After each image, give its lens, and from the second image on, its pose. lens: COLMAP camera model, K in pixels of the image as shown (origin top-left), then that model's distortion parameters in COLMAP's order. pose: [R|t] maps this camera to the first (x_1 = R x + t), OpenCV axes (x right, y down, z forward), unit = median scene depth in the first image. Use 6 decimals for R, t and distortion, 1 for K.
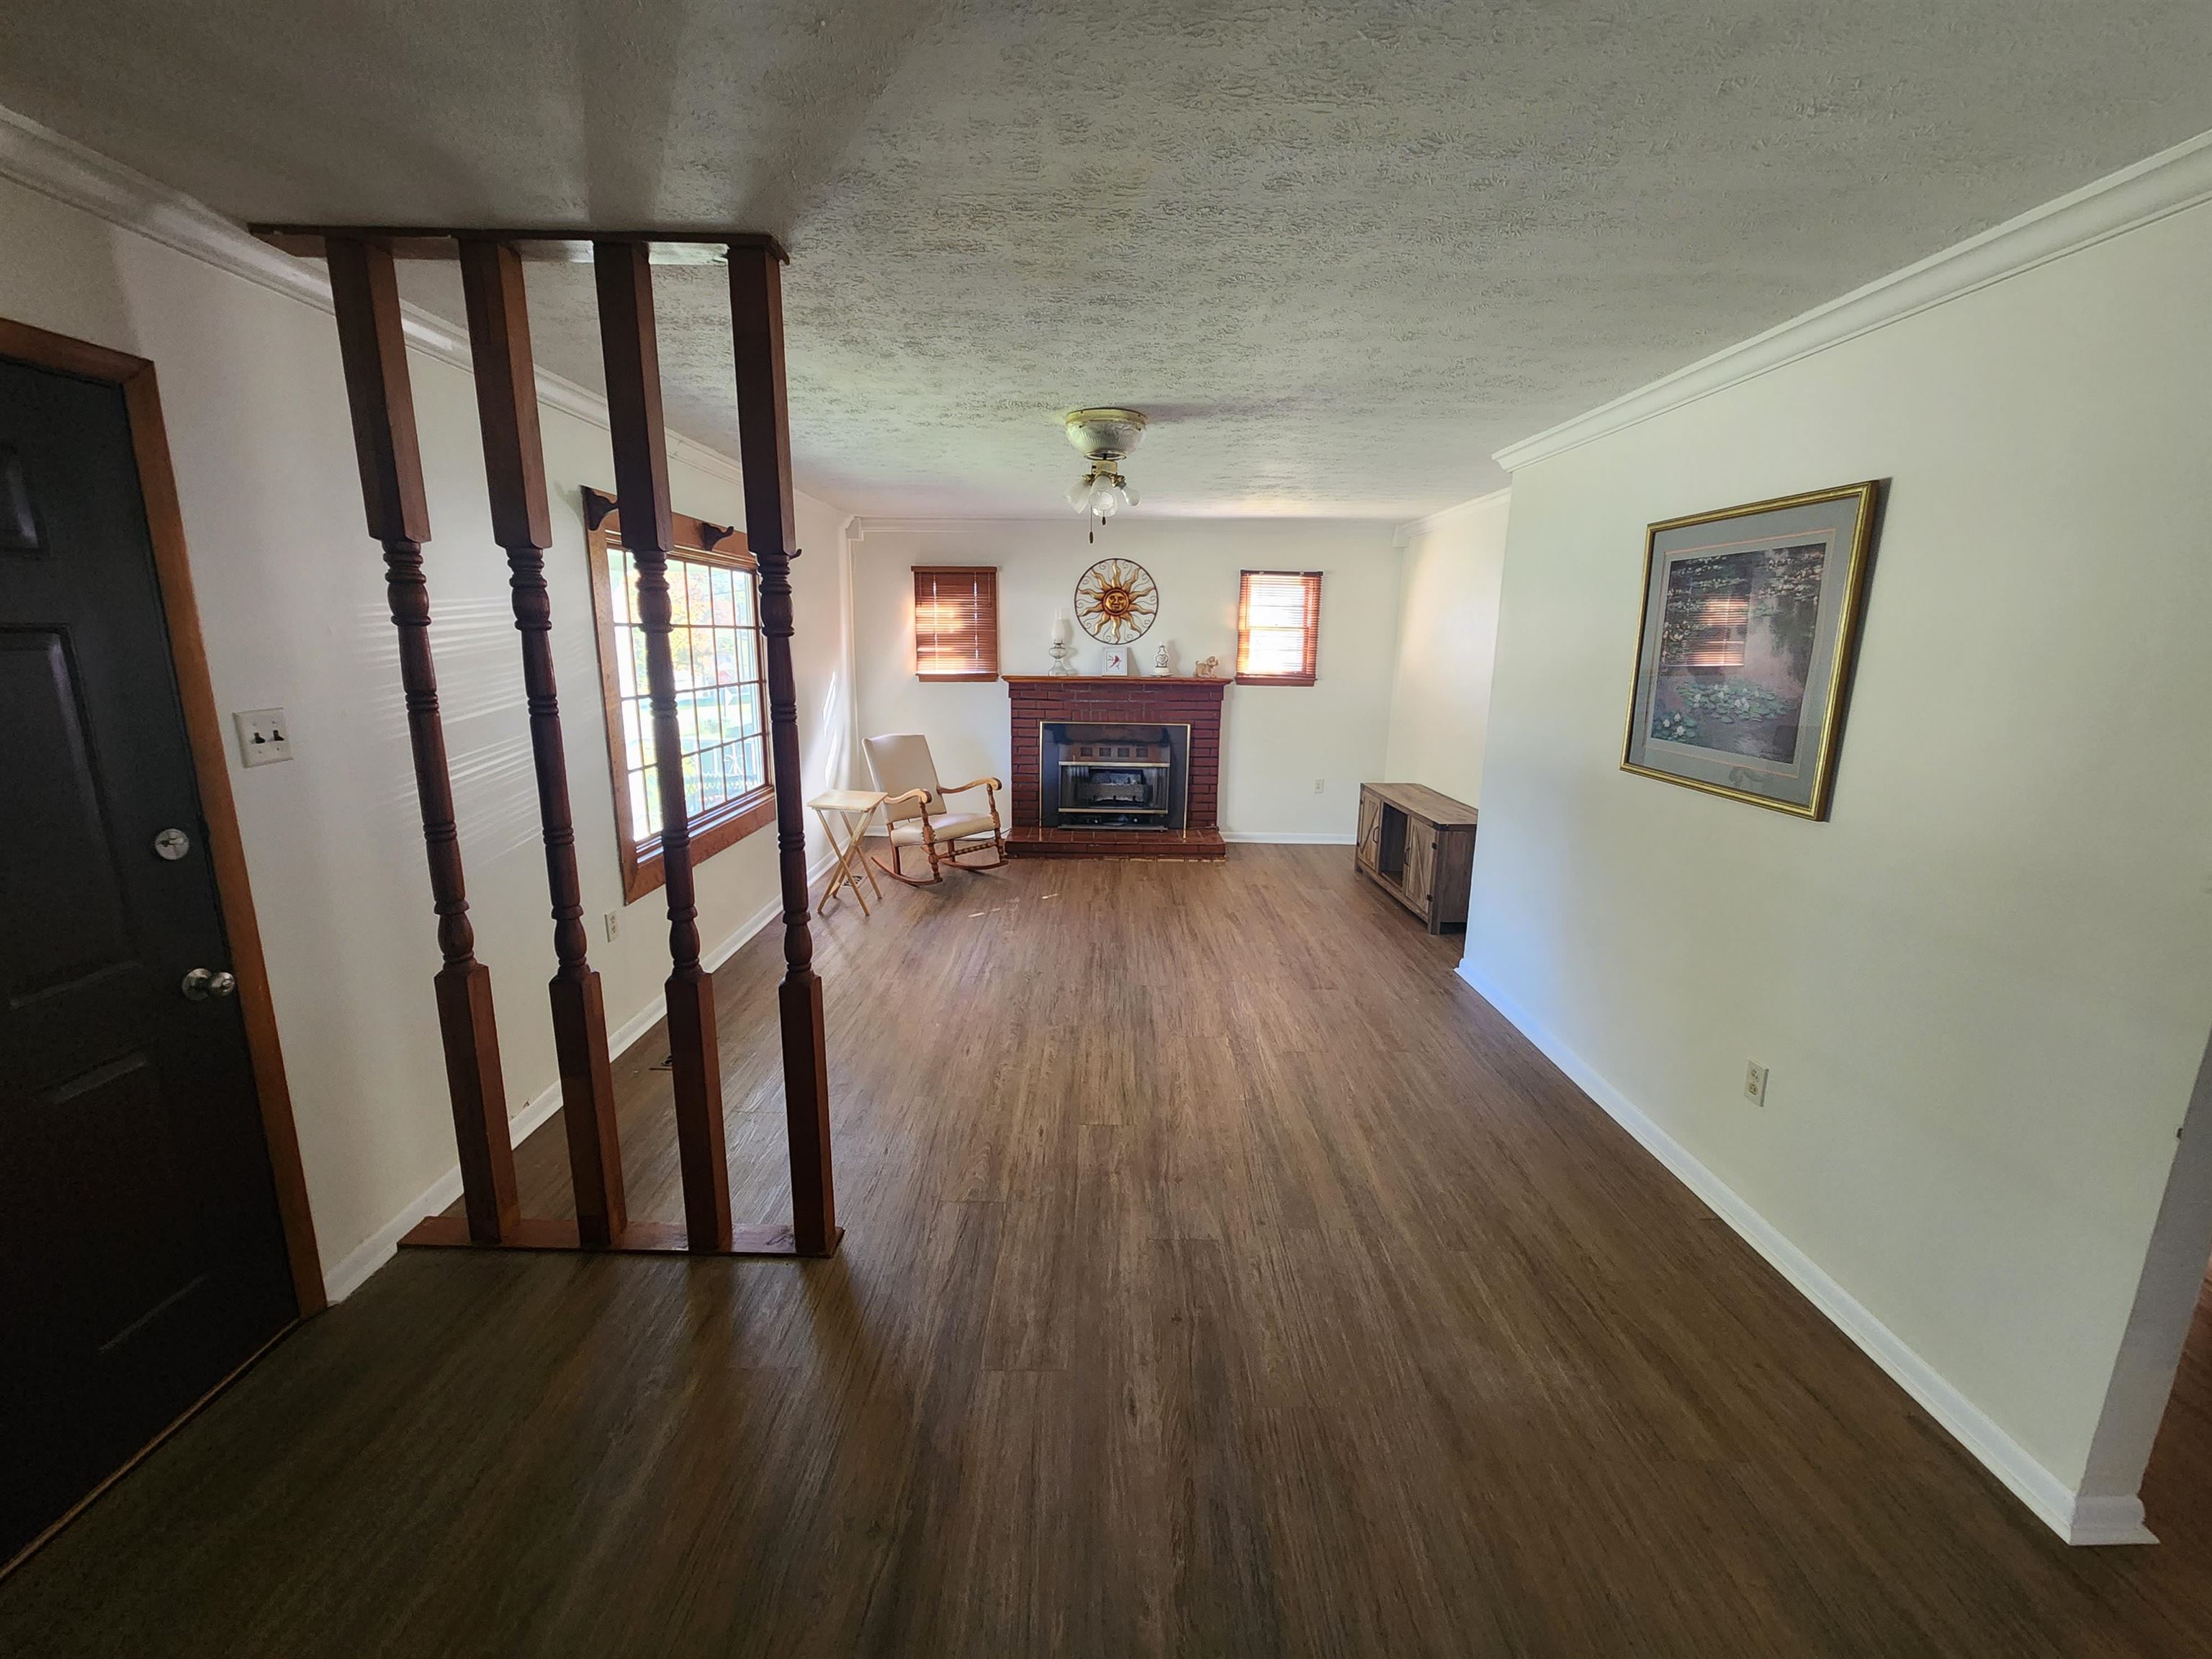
lens RADIAL K [[903.1, 0, 1103.5], [0, 903.1, 827.2], [0, 0, 1]] dist [0.002633, -0.001007]
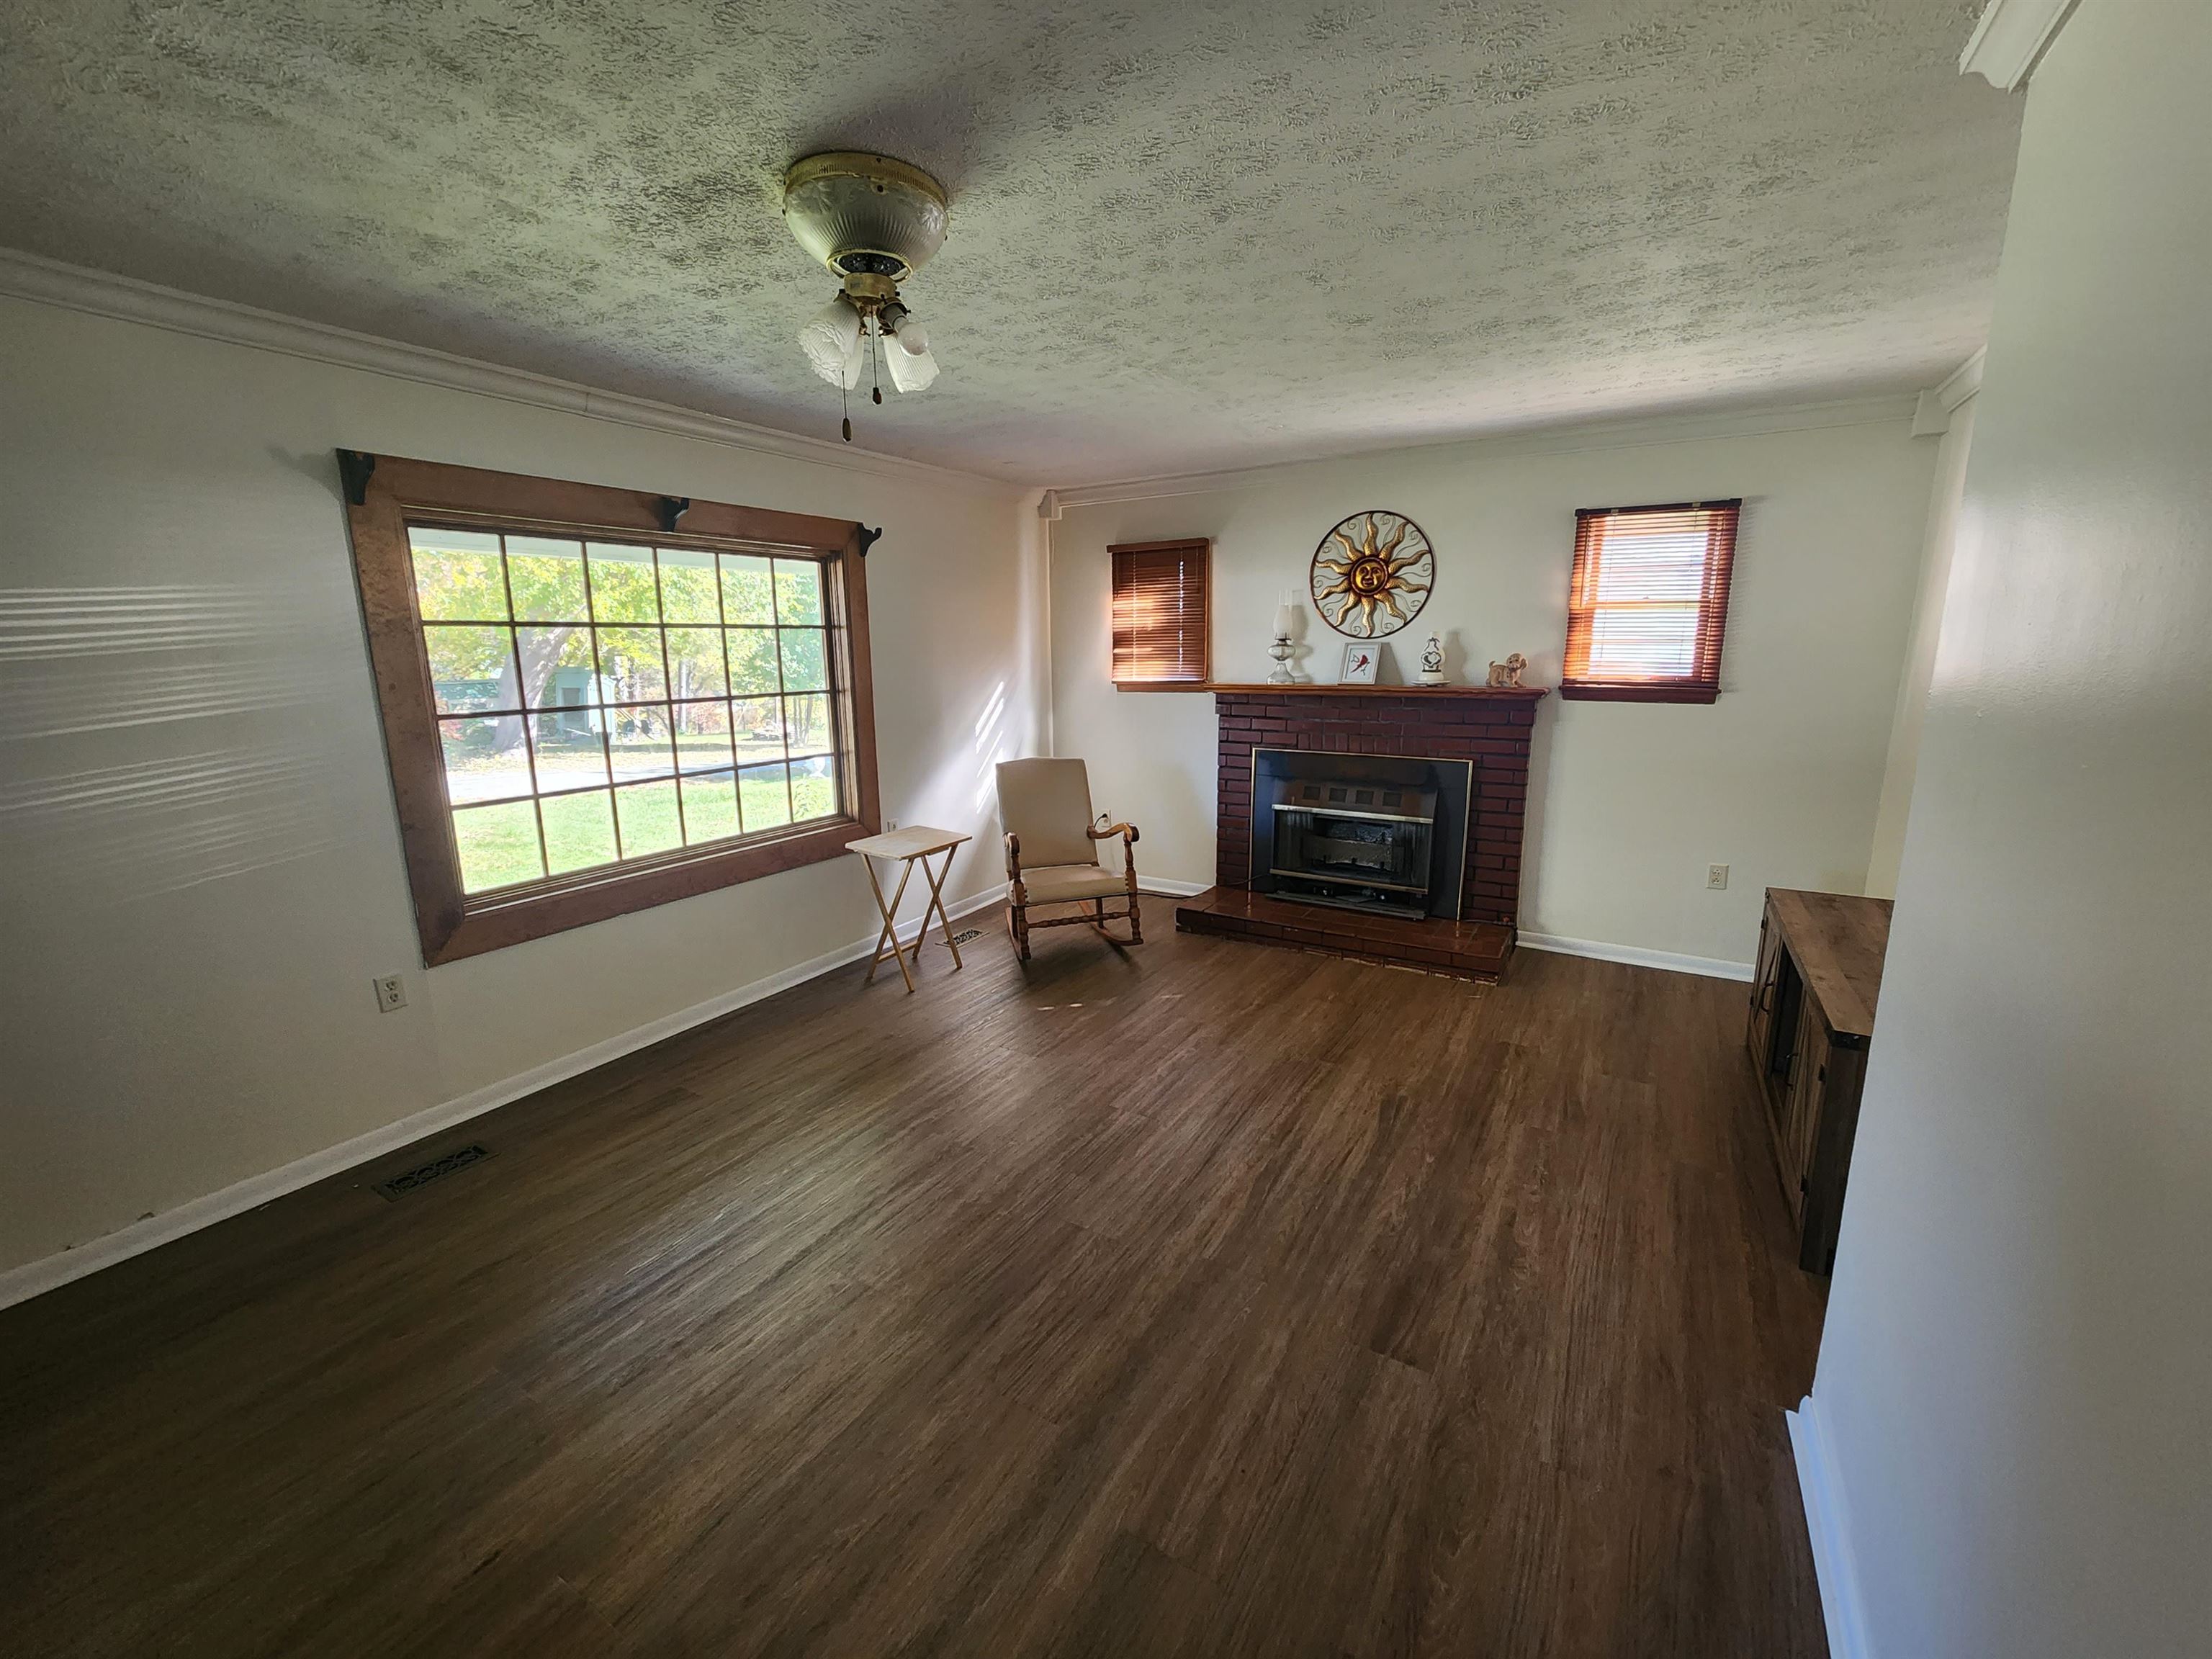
lens RADIAL K [[903.1, 0, 1101.5], [0, 903.1, 824.8], [0, 0, 1]] dist [0.002633, -0.001007]
pose [[0.851444, 0.081447, -0.518083, 0.208783], [-0.086367, 0.996155, 0.014663, -0.055756], [0.517286, 0.032260, 0.855204, 0.321327]]
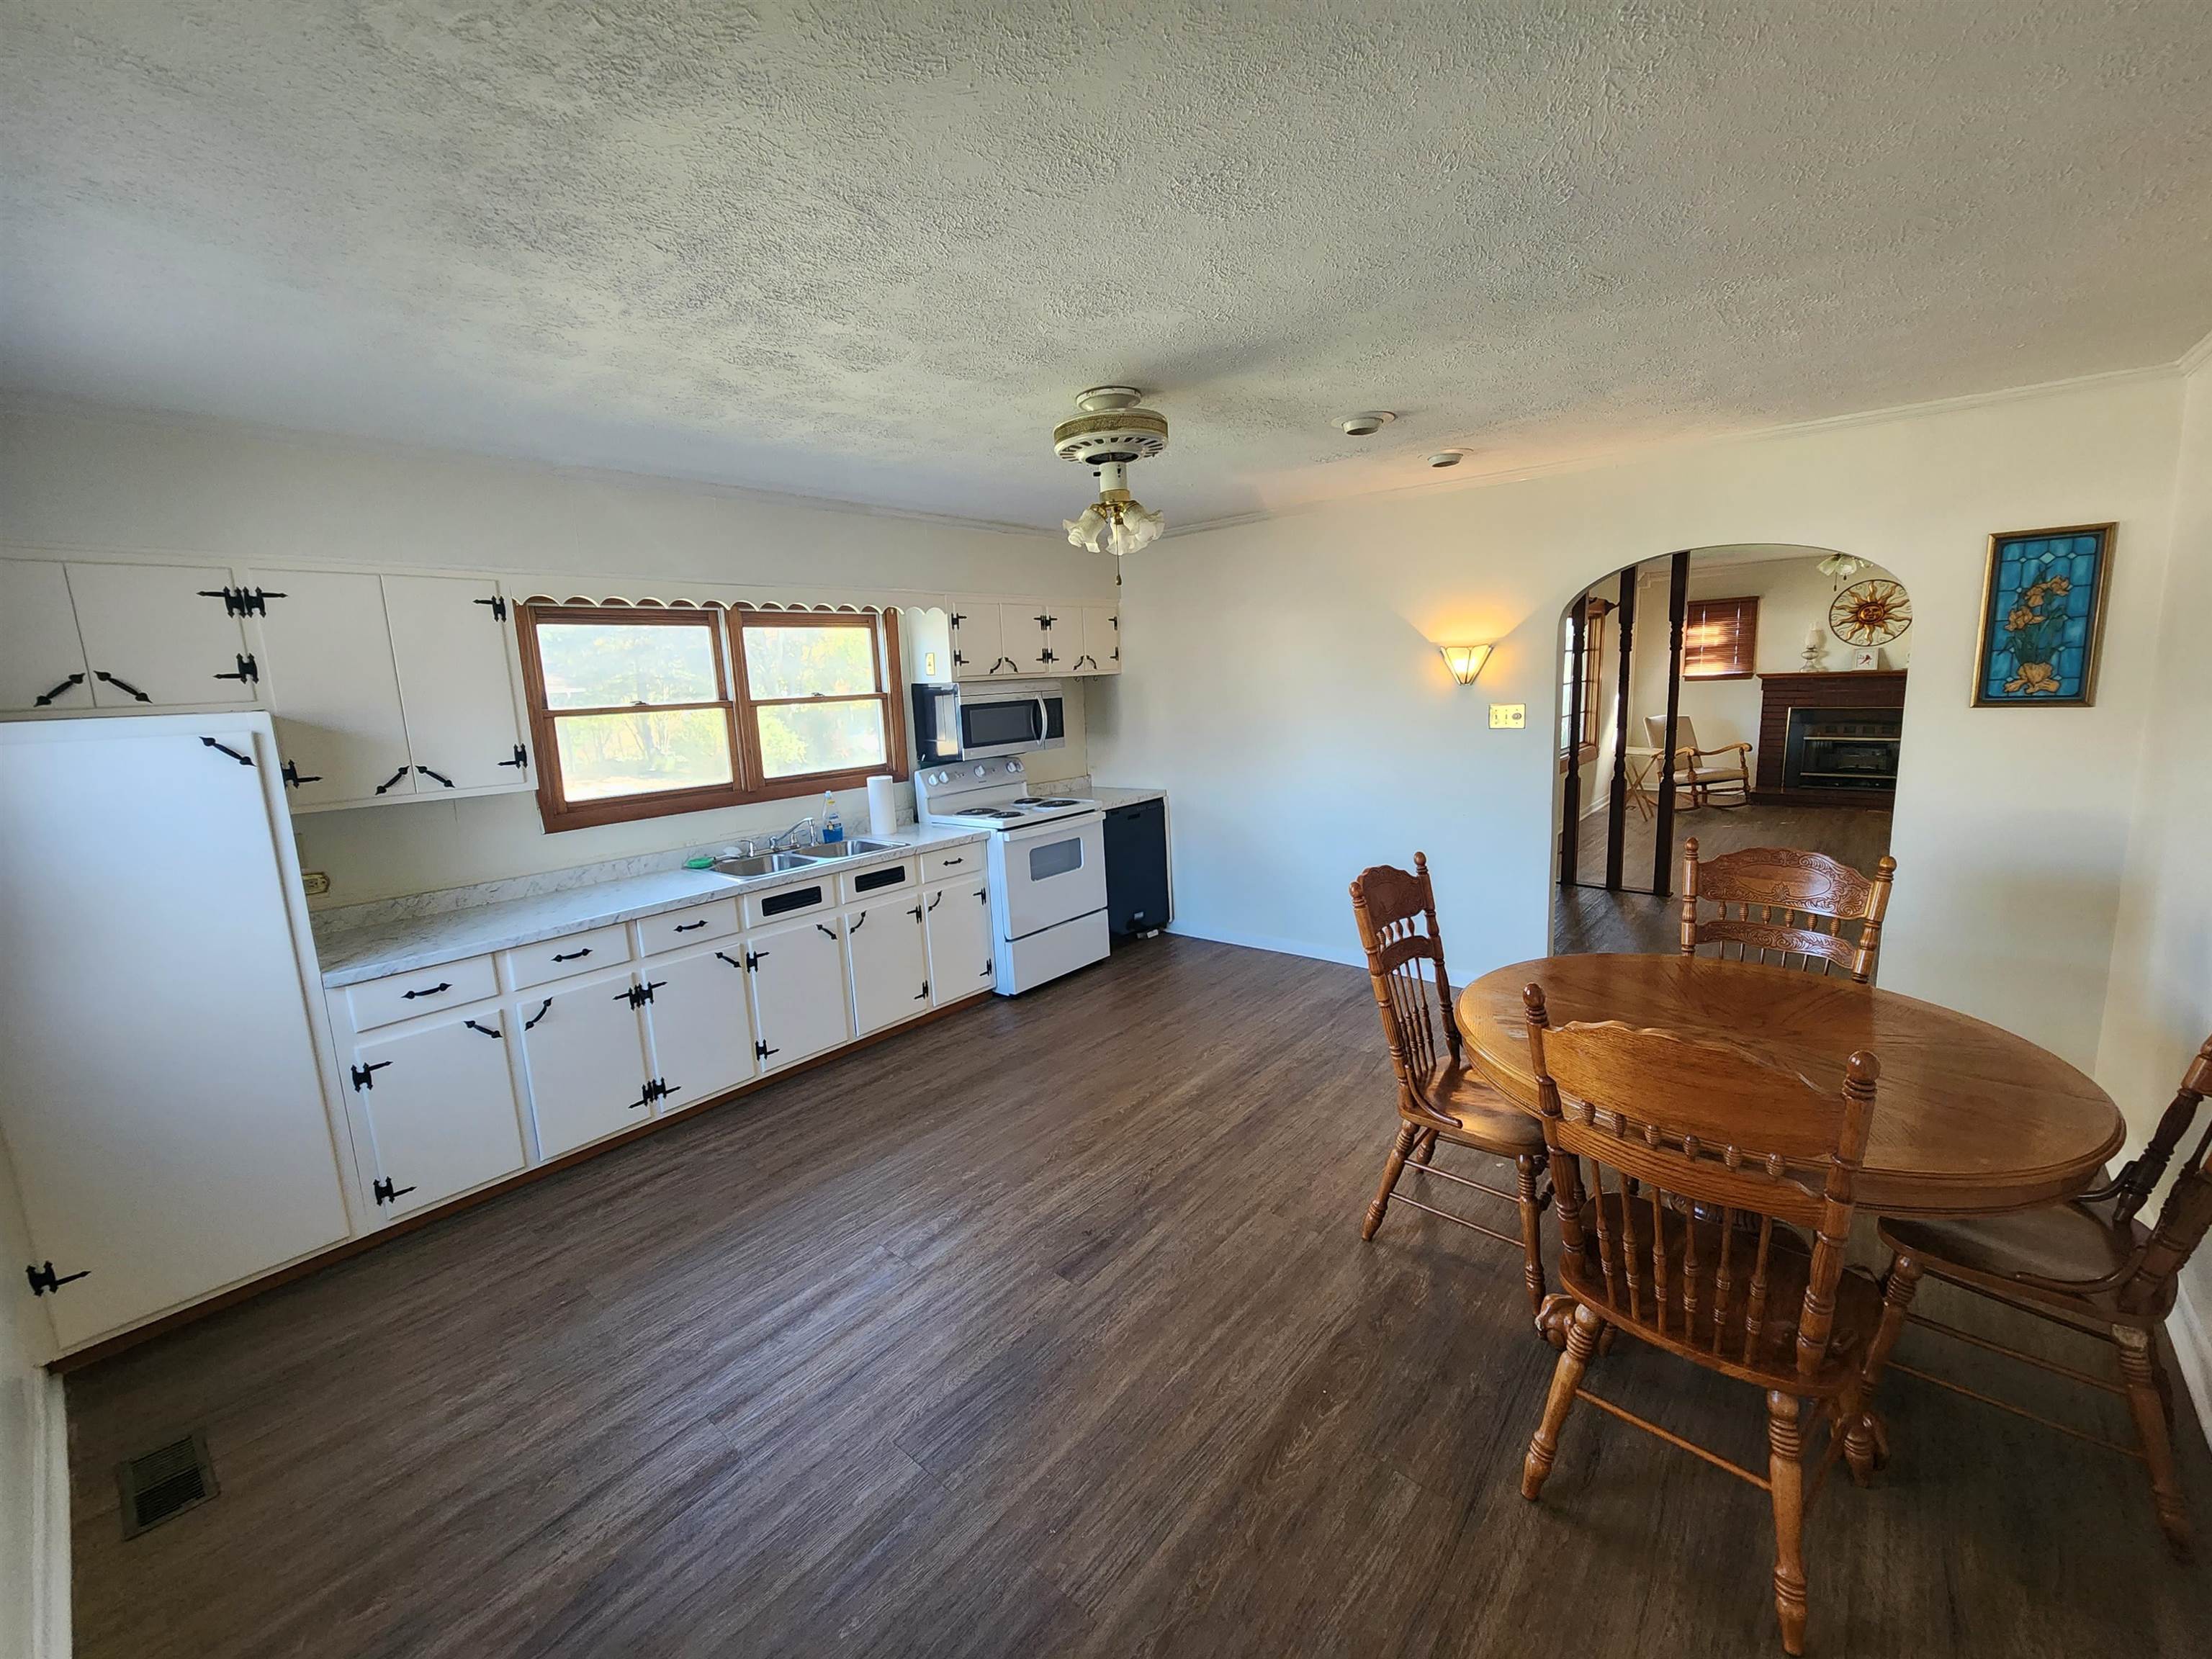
lens RADIAL K [[903.1, 0, 1099.2], [0, 903.1, 821.6], [0, 0, 1]] dist [0.002633, -0.001007]
pose [[0.753420, 0.062603, -0.654552, 0.047932], [-0.085627, 0.996322, -0.003270, 0.145105], [0.651940, 0.058511, 0.756010, -0.674678]]
